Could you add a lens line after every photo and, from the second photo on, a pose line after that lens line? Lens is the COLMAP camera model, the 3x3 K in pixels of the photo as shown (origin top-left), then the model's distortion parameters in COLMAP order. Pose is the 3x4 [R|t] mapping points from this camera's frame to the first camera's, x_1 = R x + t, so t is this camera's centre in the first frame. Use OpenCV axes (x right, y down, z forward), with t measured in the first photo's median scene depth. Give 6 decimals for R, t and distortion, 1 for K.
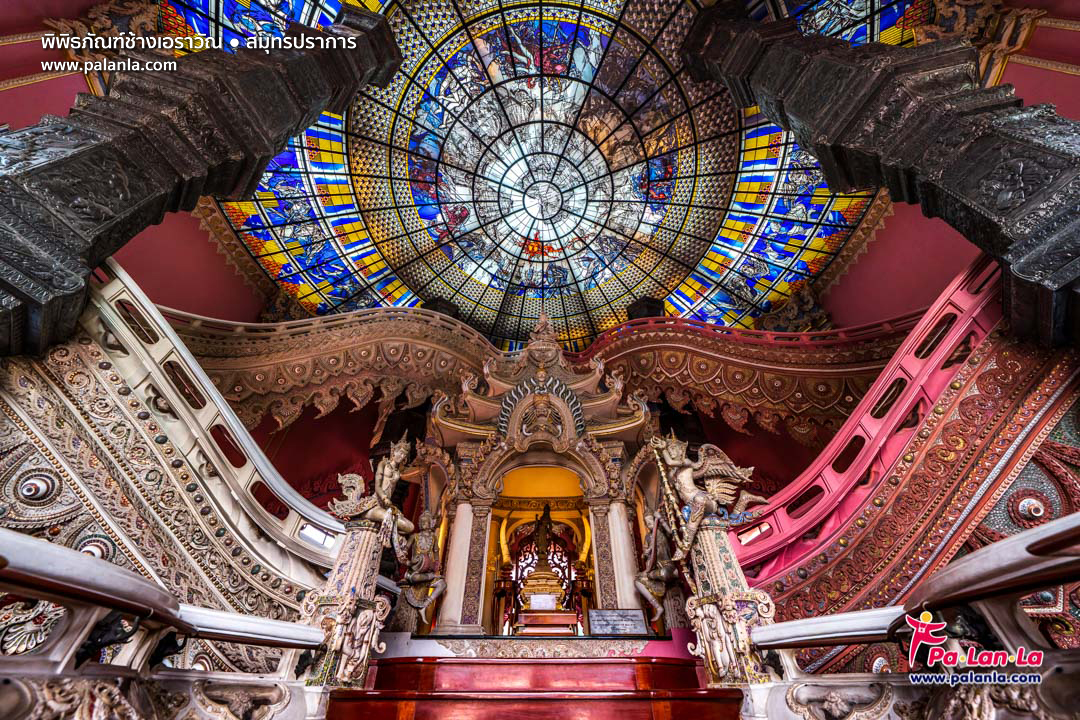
lens RADIAL K [[368.1, 0, 538.2], [0, 368.1, 357.8], [0, 0, 1]] dist [-0.008305, 0.001024]
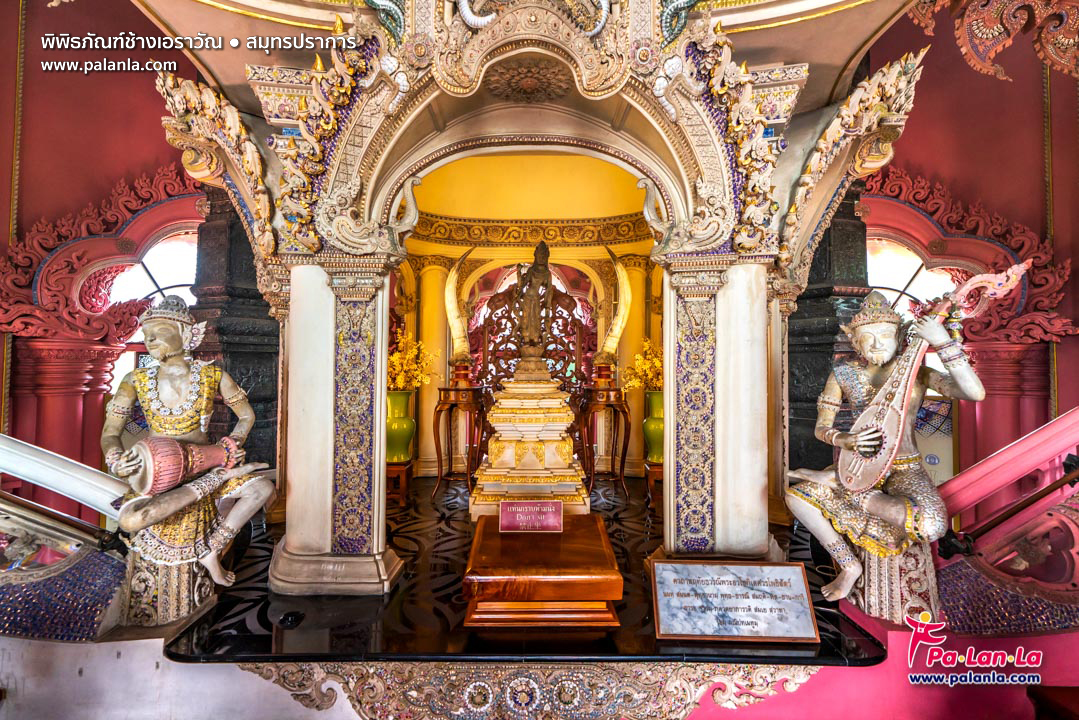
lens RADIAL K [[466.7, 0, 525.2], [0, 466.7, 367.7], [0, 0, 1]] dist [0.004444, -0.000321]
pose [[0.999990, 0.003936, -0.002101, 0.005712], [-0.001576, 0.752250, 0.658876, 0.176795], [0.004174, -0.658866, 0.752248, 0.597505]]
